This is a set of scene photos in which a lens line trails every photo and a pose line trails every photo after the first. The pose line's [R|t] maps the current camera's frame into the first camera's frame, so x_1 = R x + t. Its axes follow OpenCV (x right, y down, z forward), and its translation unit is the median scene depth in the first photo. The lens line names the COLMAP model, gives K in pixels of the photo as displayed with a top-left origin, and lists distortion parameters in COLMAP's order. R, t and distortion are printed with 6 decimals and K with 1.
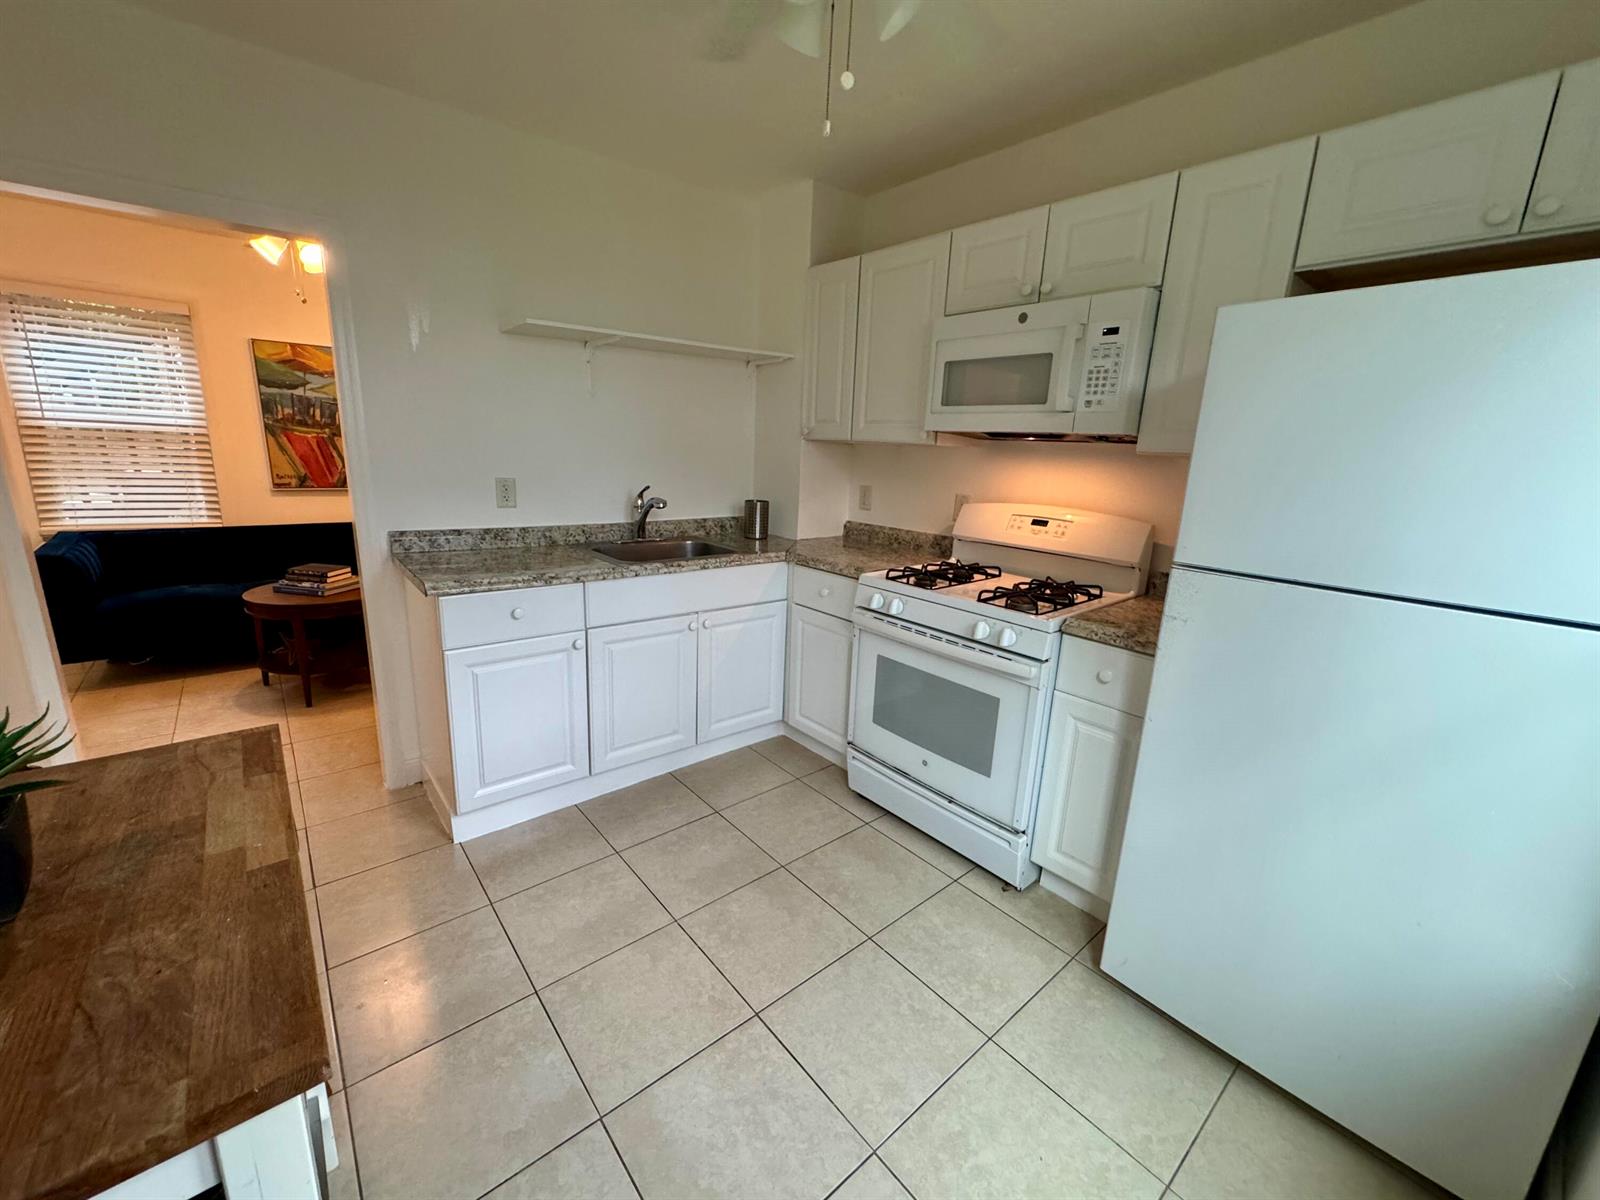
lens RADIAL K [[641.9, 0, 809.6], [0, 641.9, 599.4], [0, 0, 1]] dist [-0.001753, 0.000184]
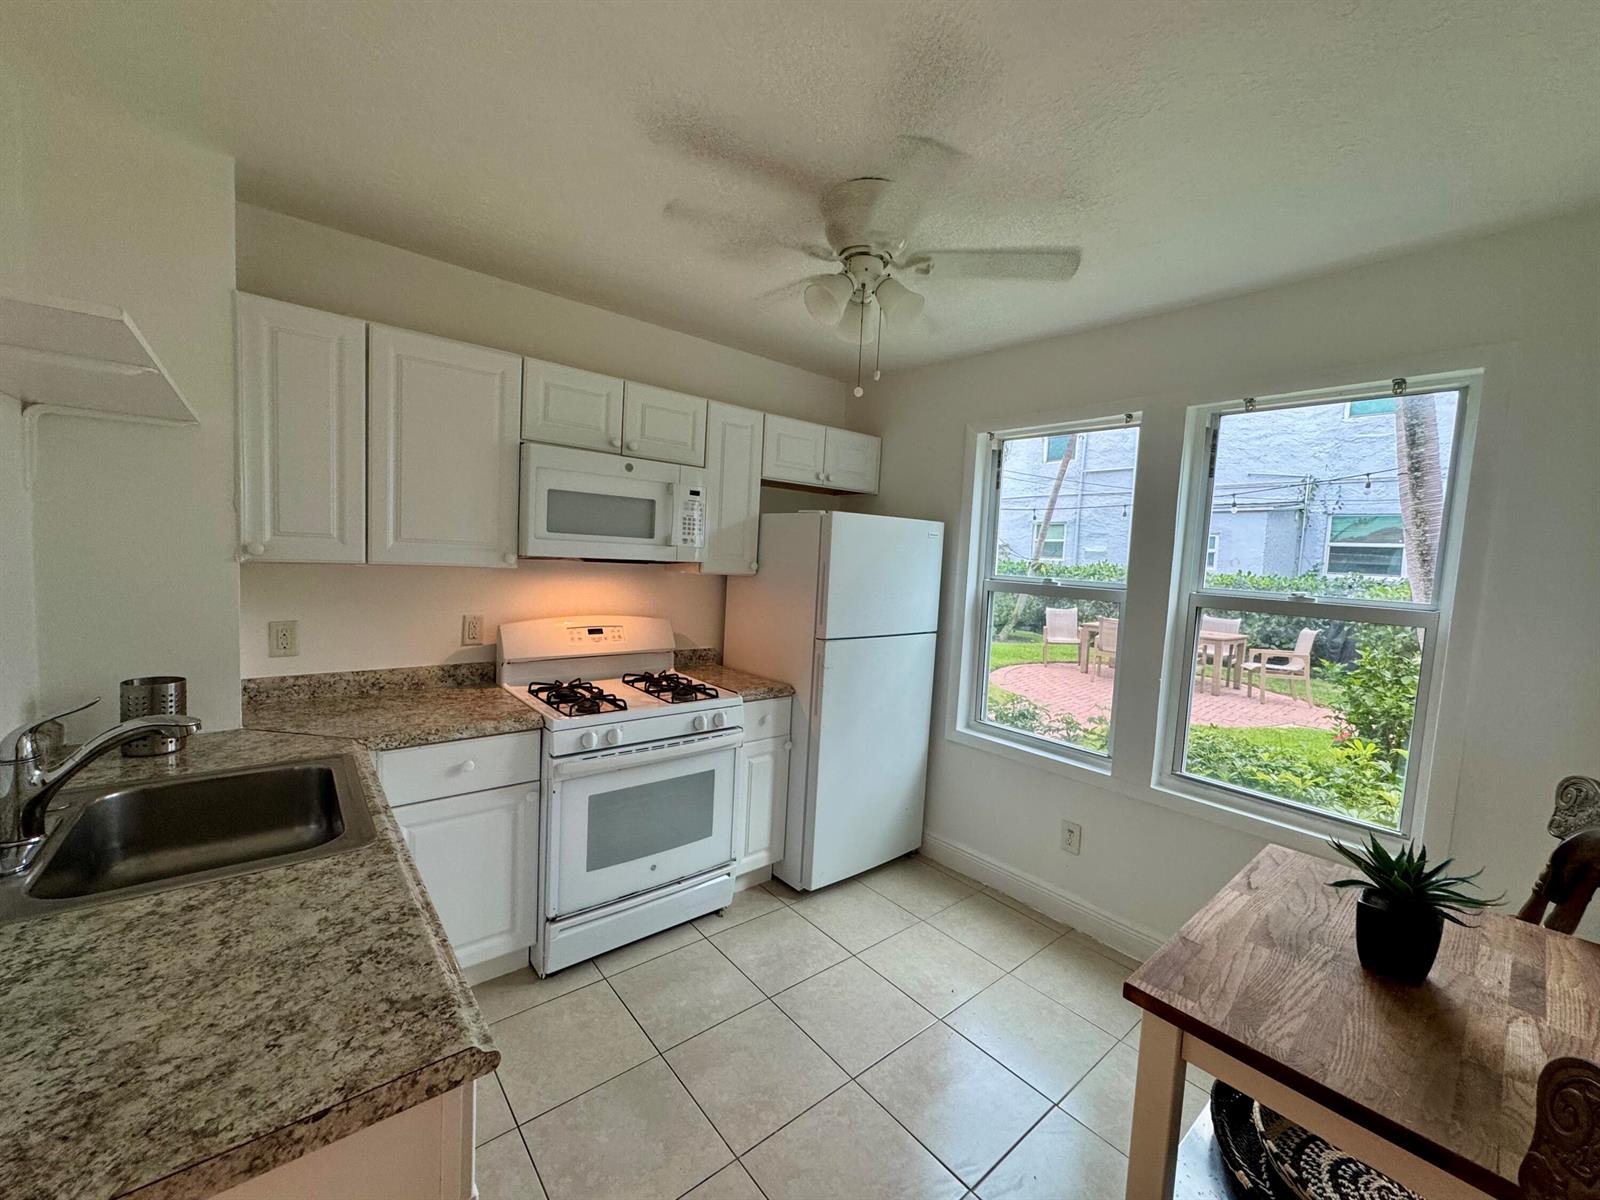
lens RADIAL K [[641.9, 0, 792.2], [0, 641.9, 599.1], [0, 0, 1]] dist [-0.001753, 0.000184]
pose [[0.009902, -0.115215, 0.993291, -0.850697], [0.183561, 0.976669, 0.111457, -0.265311], [-0.982958, 0.181226, 0.030820, 0.679922]]
